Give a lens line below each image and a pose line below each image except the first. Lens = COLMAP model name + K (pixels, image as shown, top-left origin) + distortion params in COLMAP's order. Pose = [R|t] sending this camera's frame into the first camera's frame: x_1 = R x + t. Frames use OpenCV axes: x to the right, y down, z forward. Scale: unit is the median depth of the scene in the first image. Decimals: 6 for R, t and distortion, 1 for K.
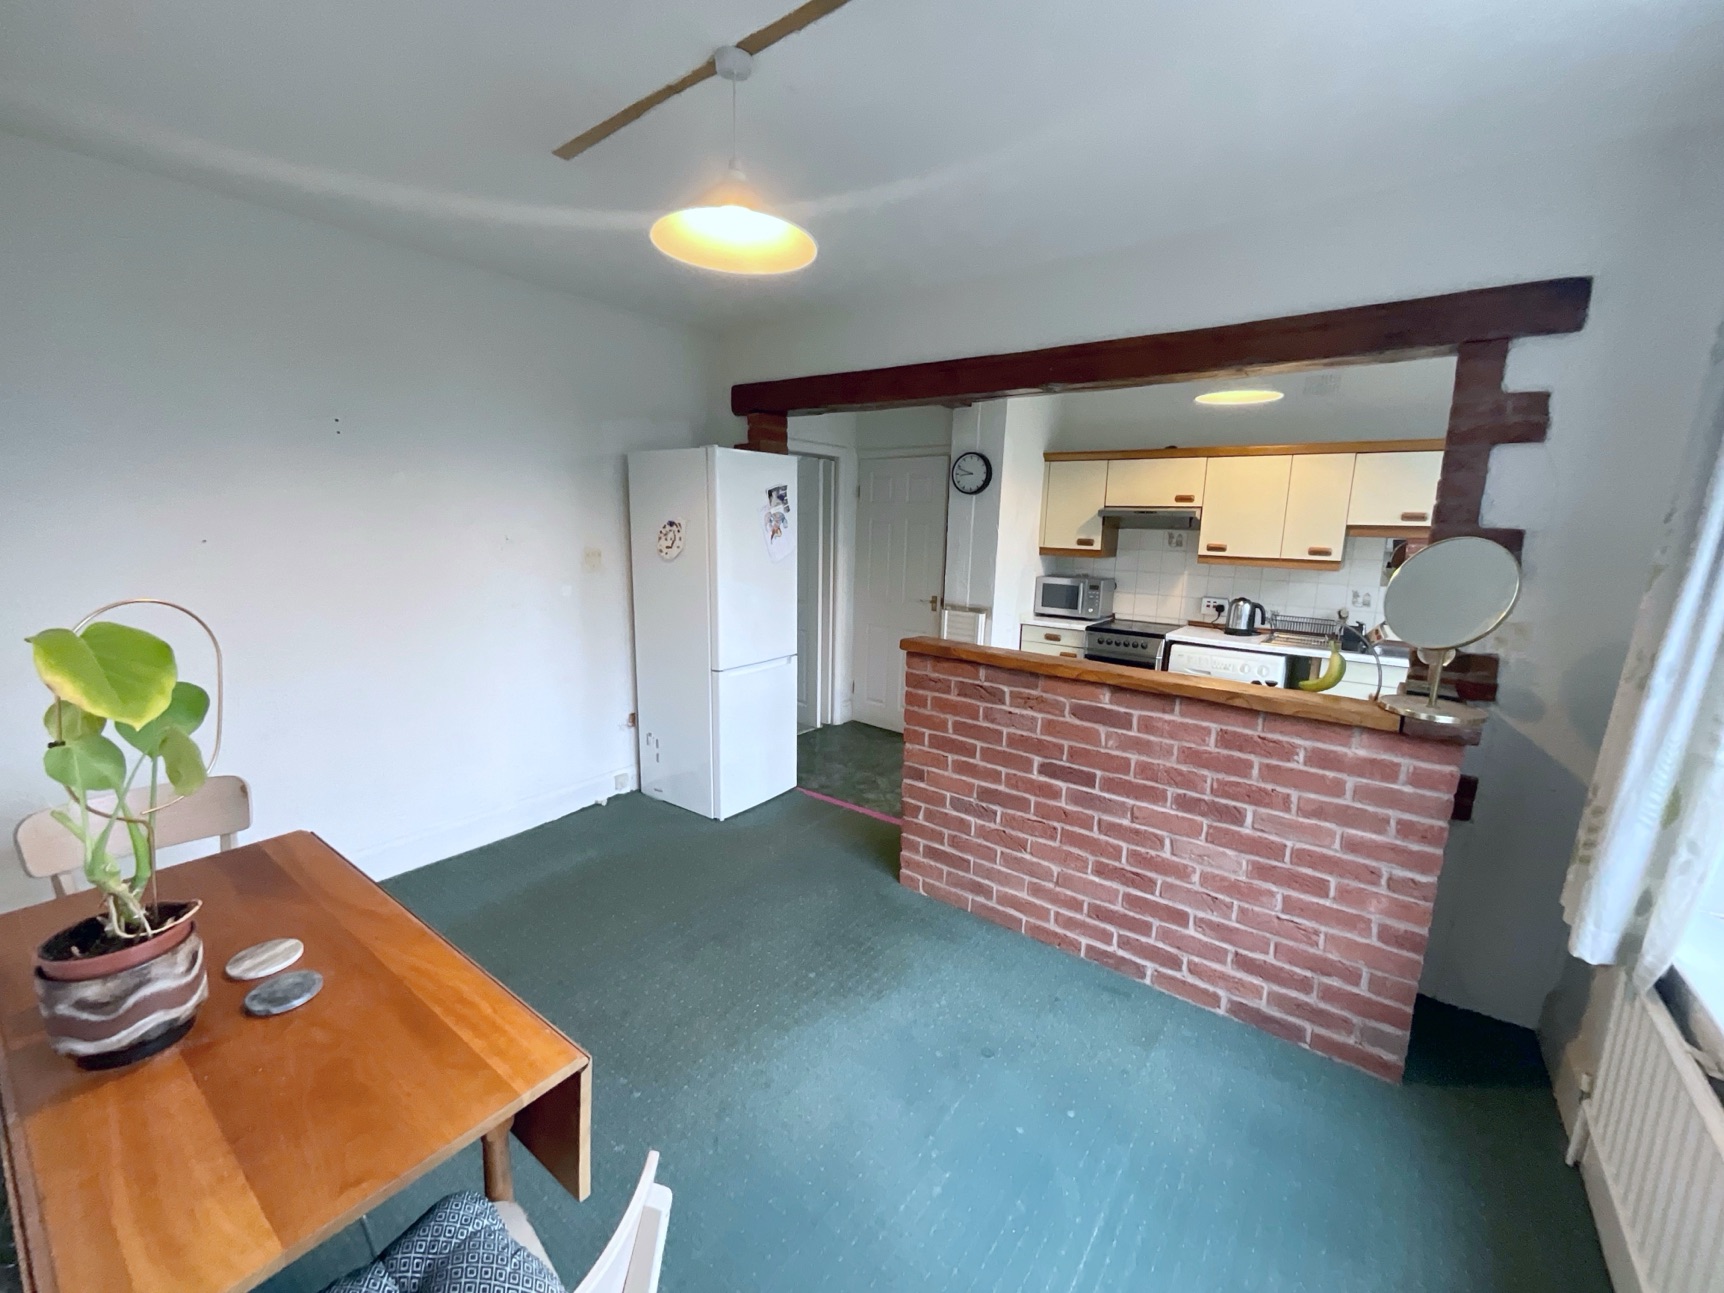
lens RADIAL K [[700.6, 0, 868.3], [0, 700.6, 642.1], [0, 0, 1]] dist [0.008604, -0.005519]
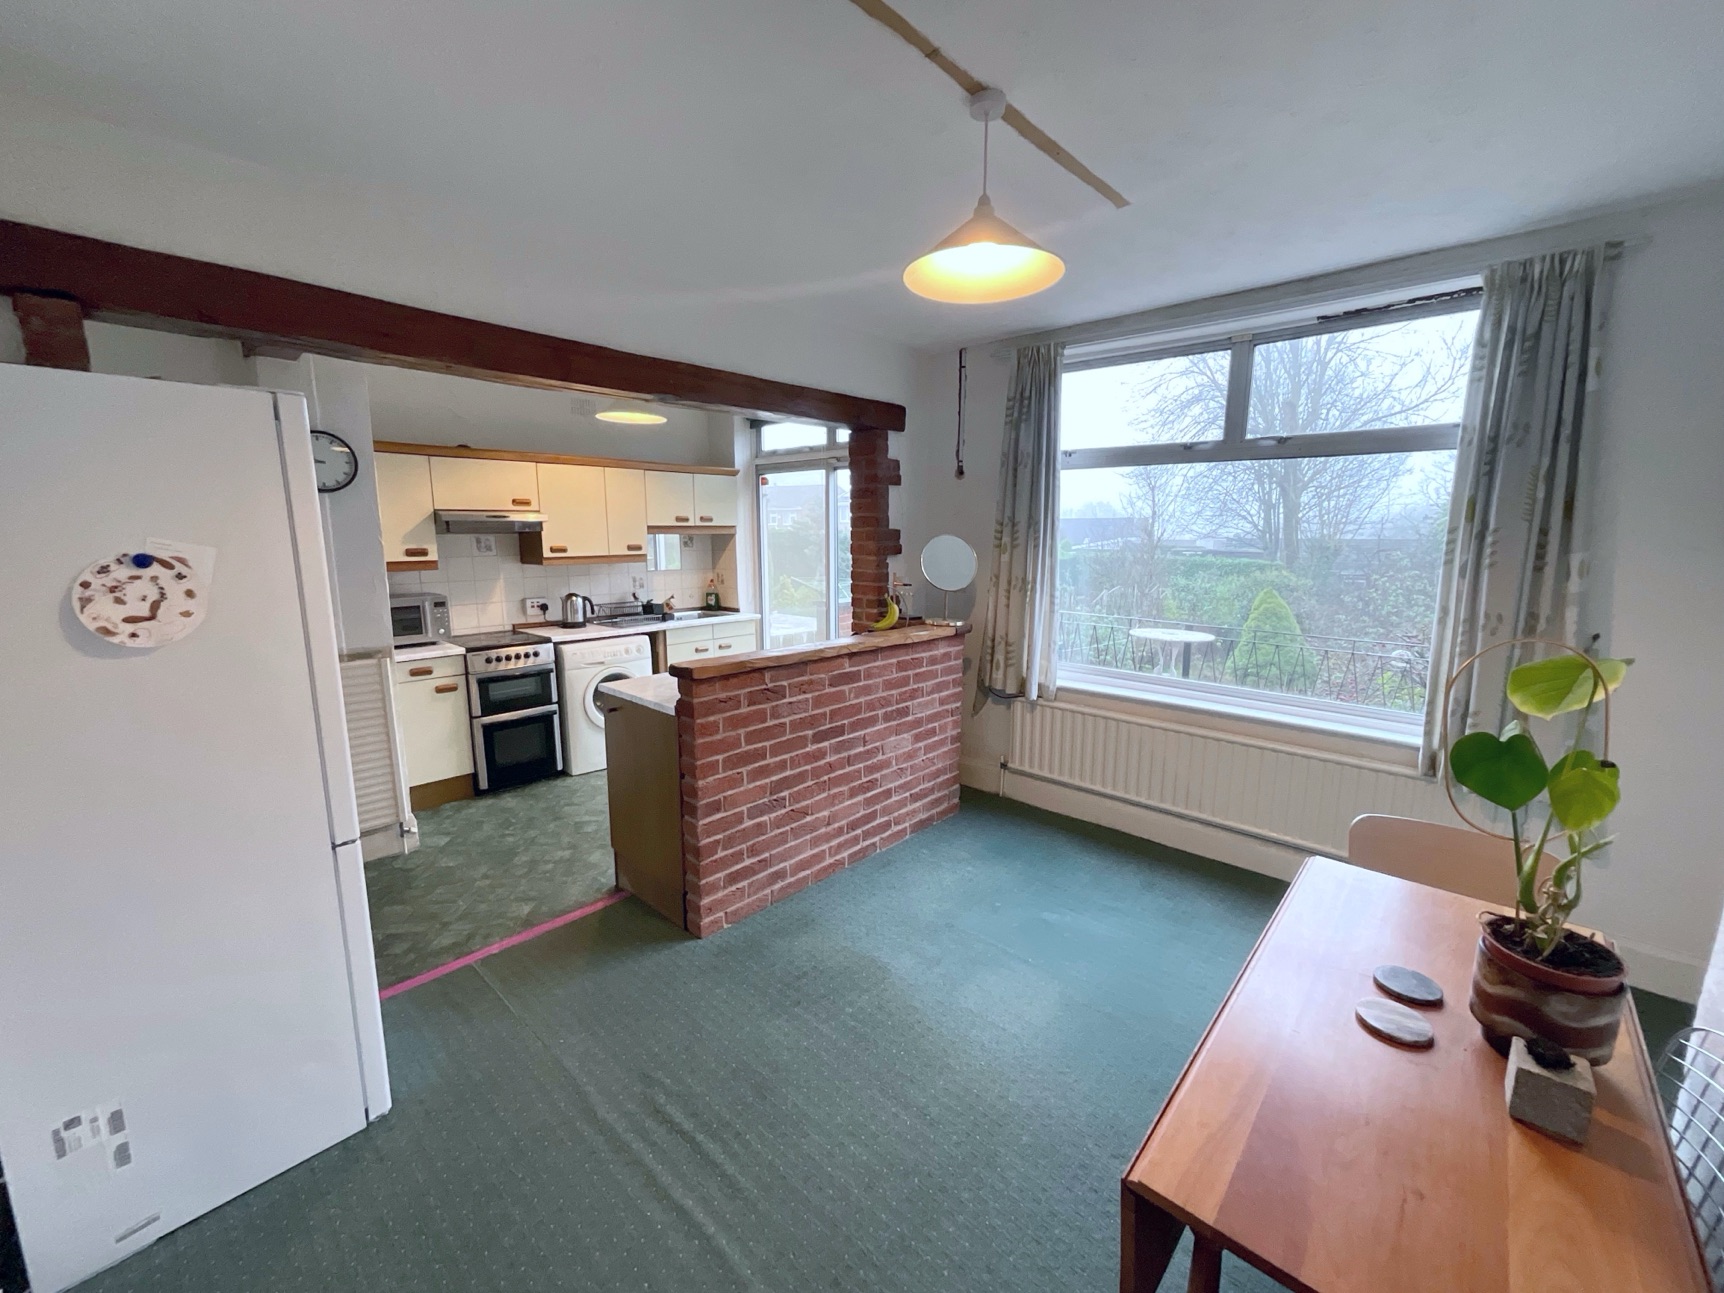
lens RADIAL K [[701.1, 0, 861.5], [0, 701.1, 645.8], [0, 0, 1]] dist [-0.013528, 0.012854]
pose [[0.106486, -0.189581, 0.976074, -0.547939], [0.172263, 0.970328, 0.169672, -0.100476], [-0.979278, 0.150074, 0.135984, 0.462525]]
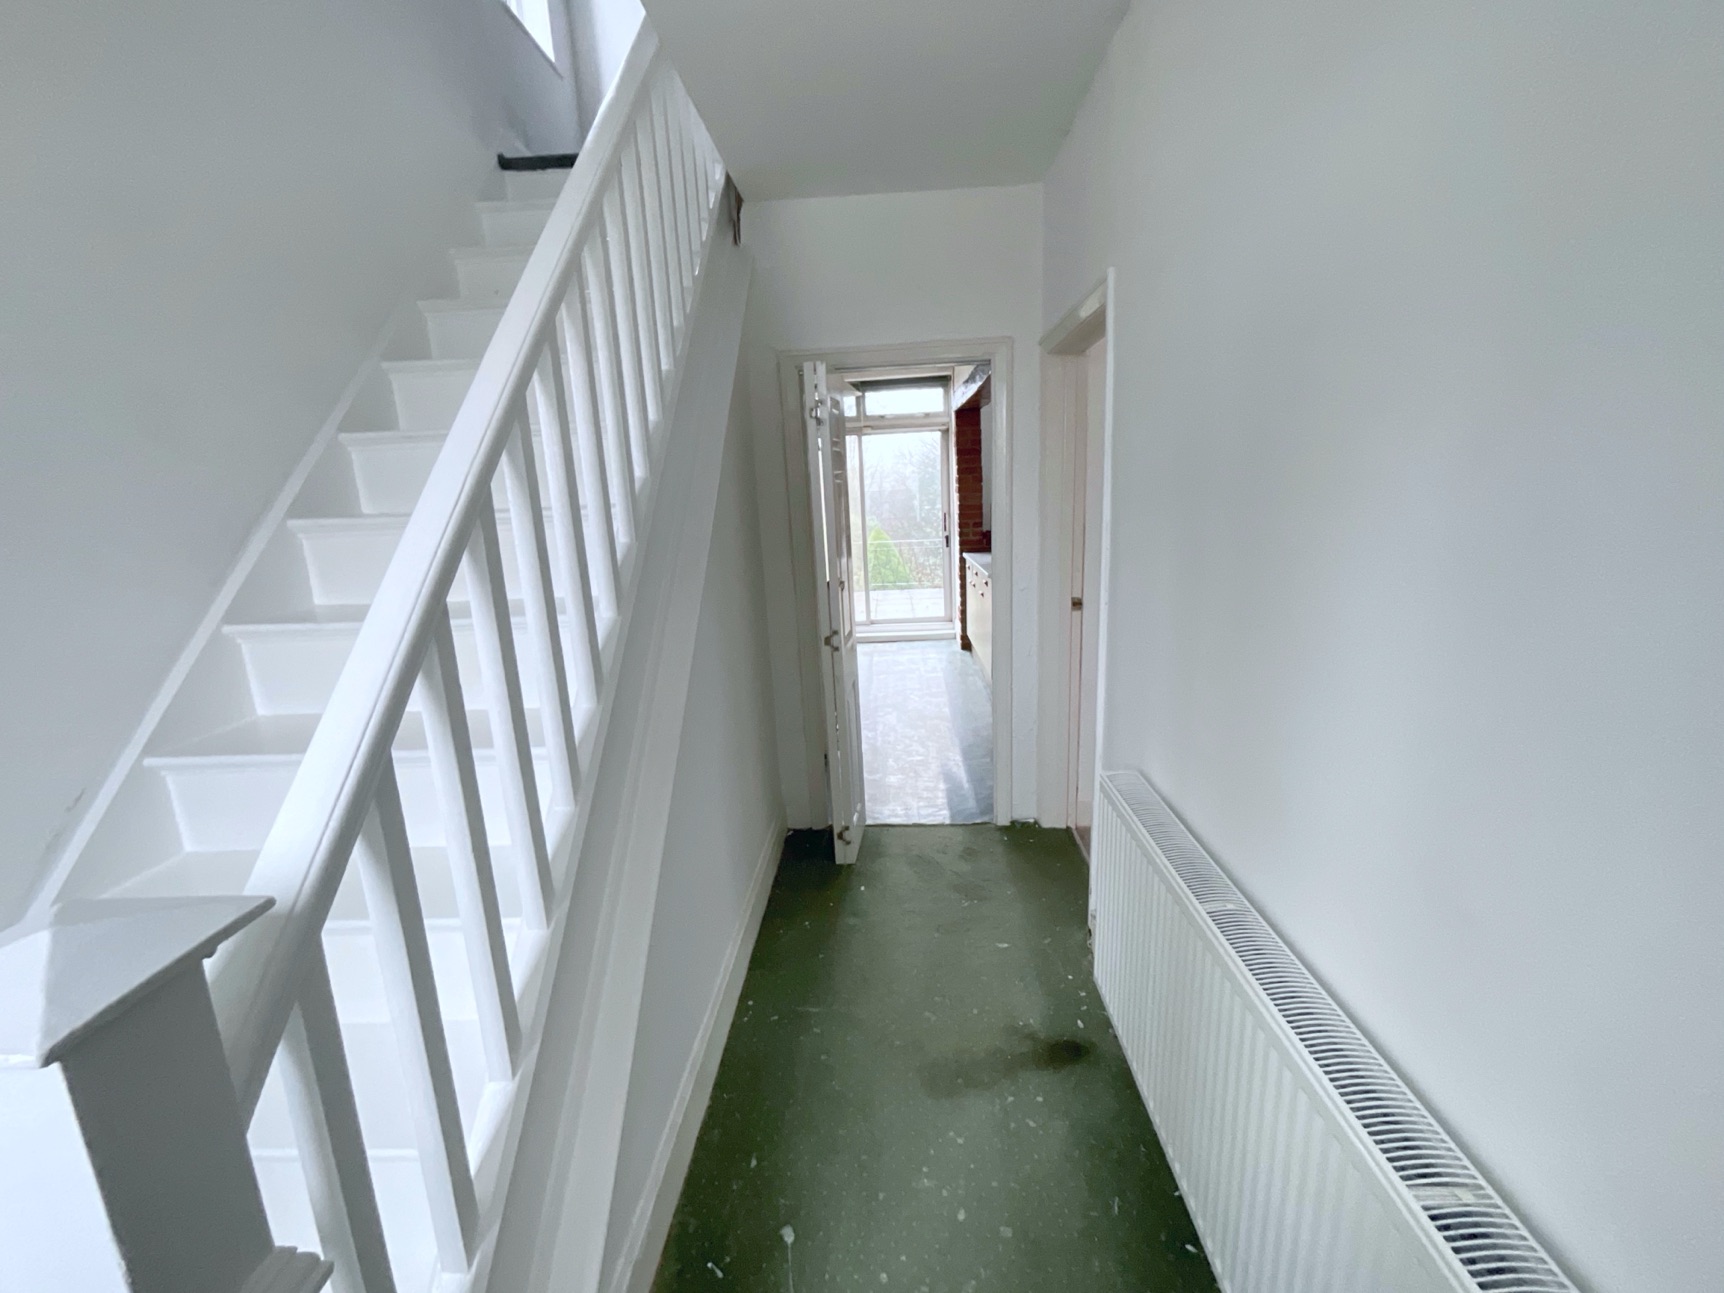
lens RADIAL K [[701.1, 0, 861.5], [0, 701.1, 645.8], [0, 0, 1]] dist [-0.013528, 0.012854]
pose [[-0.558022, -0.183586, 0.809264, -0.718775], [0.173346, 0.927917, 0.330032, -0.294184], [-0.811519, 0.324448, -0.485974, 1.623642]]
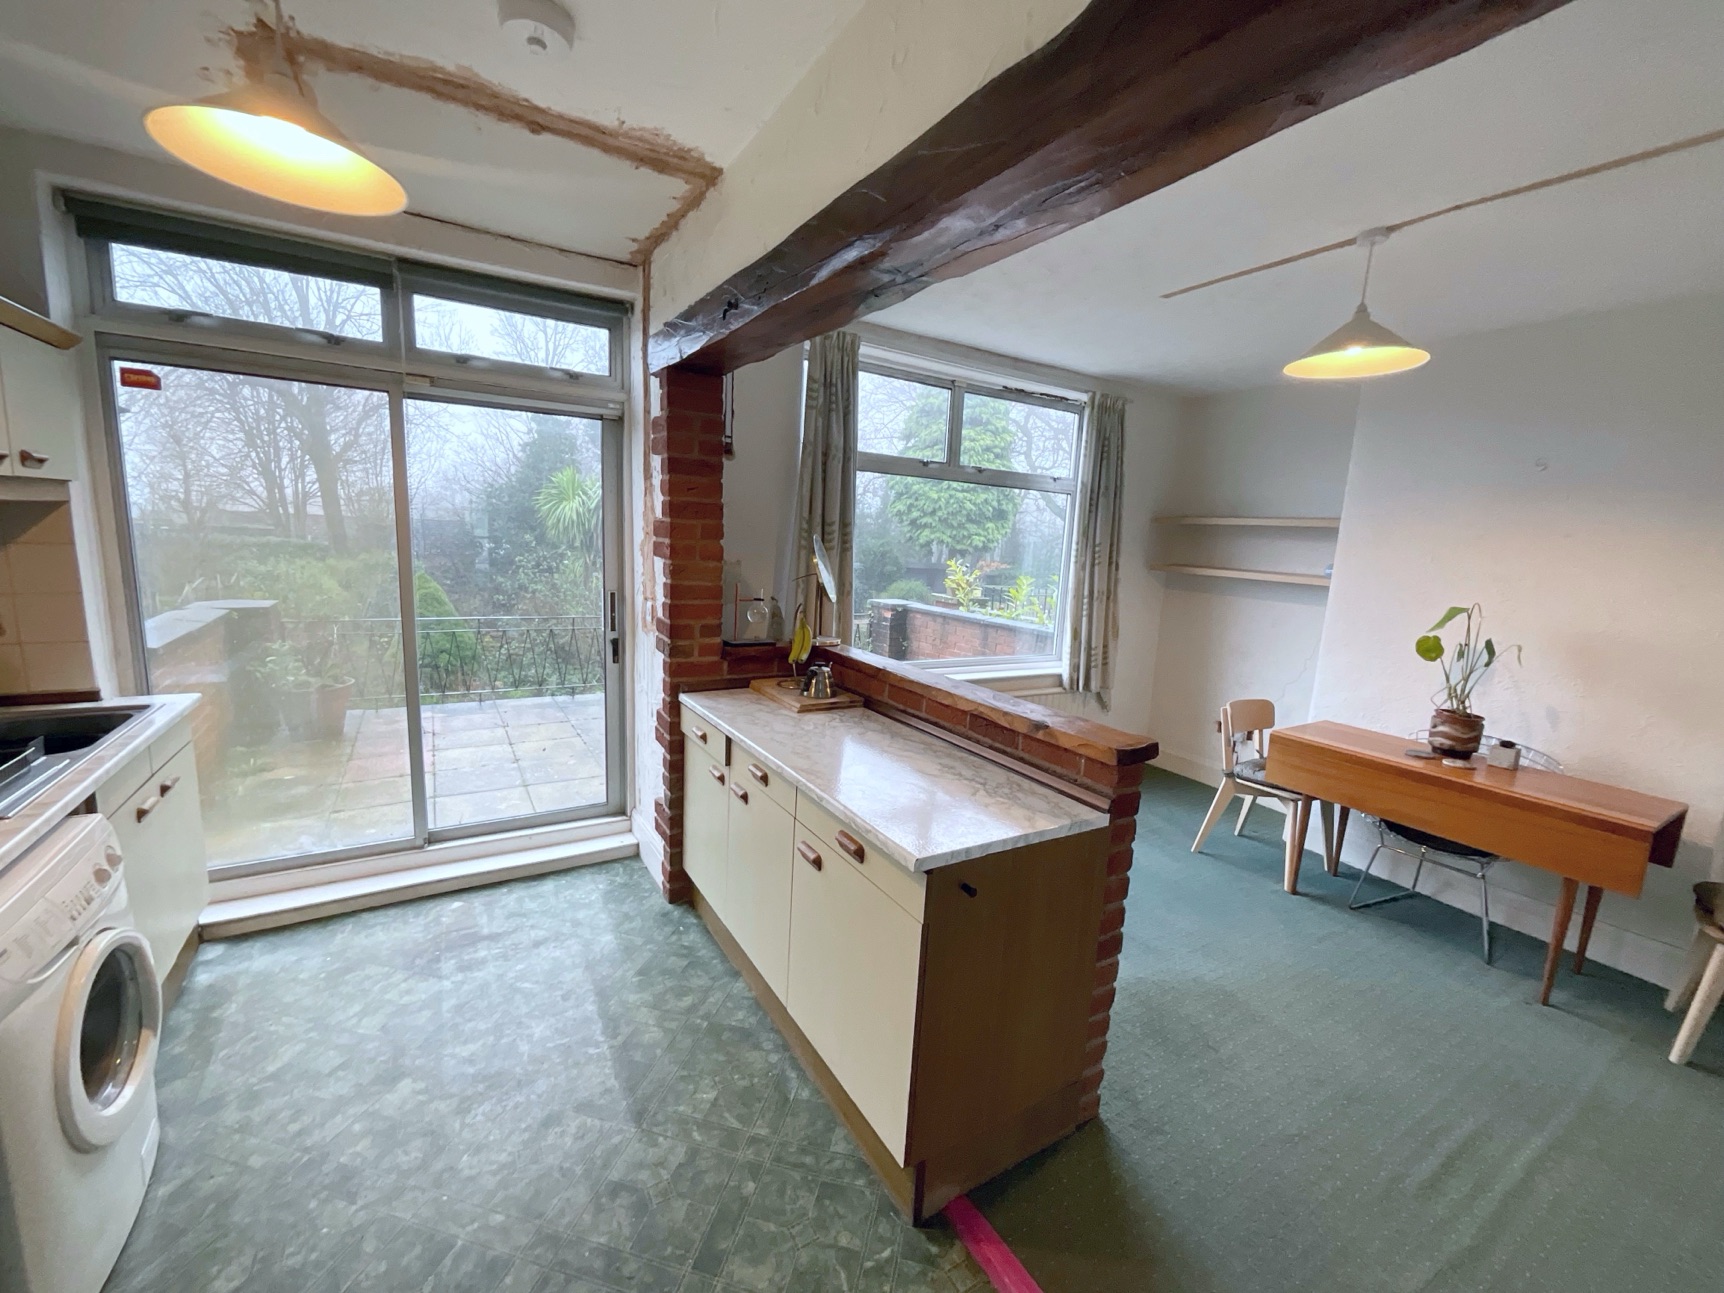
lens RADIAL K [[698.7, 0, 864.5], [0, 698.7, 647.7], [0, 0, 1]] dist [-0.008054, 0.007540]
pose [[-0.923303, -0.134709, 0.359673, 0.050966], [-0.010880, 0.945271, 0.326106, -0.198039], [-0.383918, 0.297181, -0.874237, 1.127551]]
